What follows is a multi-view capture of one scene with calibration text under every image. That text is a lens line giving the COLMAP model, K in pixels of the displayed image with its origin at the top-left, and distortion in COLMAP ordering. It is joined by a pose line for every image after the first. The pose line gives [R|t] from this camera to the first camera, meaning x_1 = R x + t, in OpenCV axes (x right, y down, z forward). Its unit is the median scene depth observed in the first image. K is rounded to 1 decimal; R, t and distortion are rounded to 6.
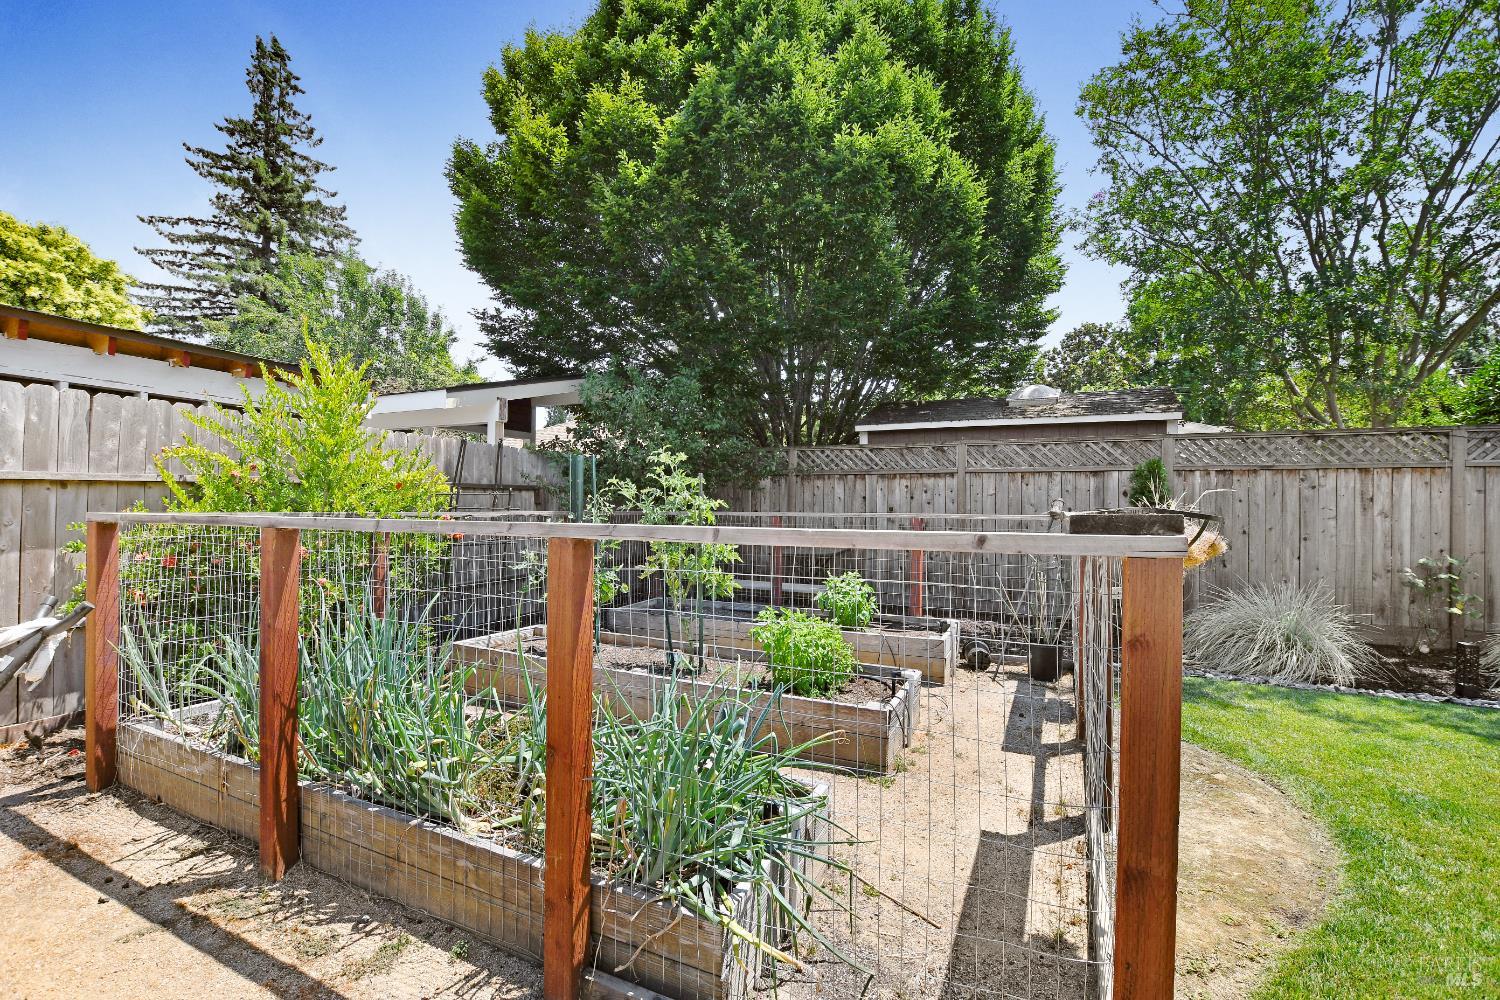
lens RADIAL K [[670.7, 0, 750.0], [0, 670.7, 500.0], [0, 0, 1]] dist [-0.030654, 0.000595]
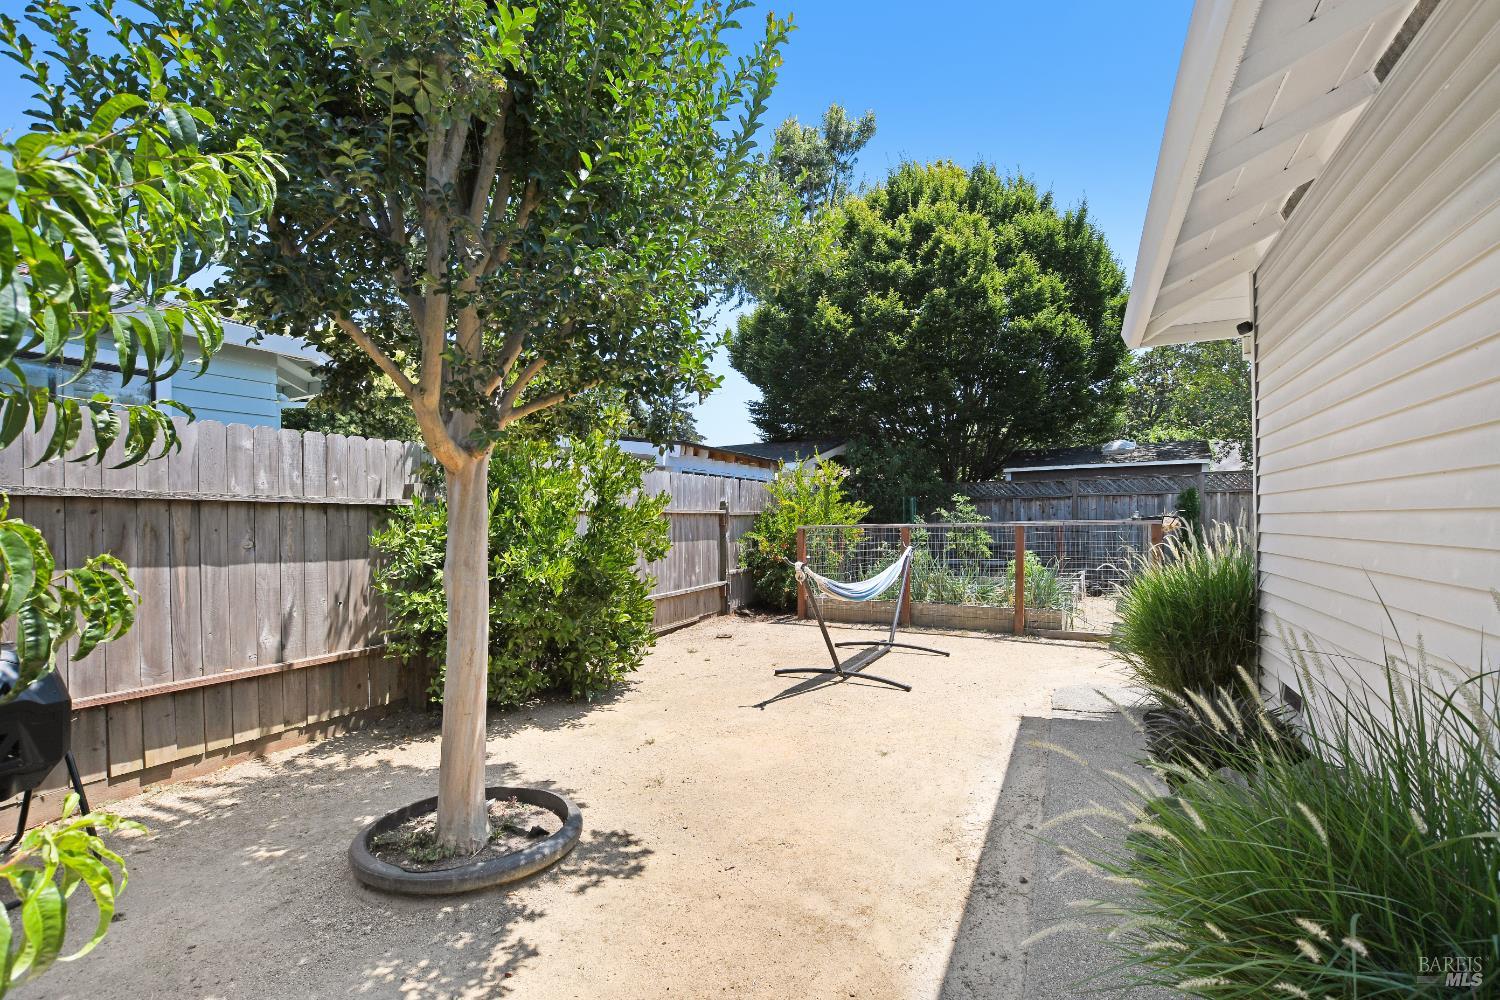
lens RADIAL K [[690.3, 0, 743.1], [0, 690.3, 525.5], [0, 0, 1]] dist [-0.000839, 0.000009]
pose [[0.996531, -0.023878, -0.079724, -0.544164], [0.025009, 0.999600, 0.013220, -0.016240], [0.079376, -0.015168, 0.996729, -1.145883]]
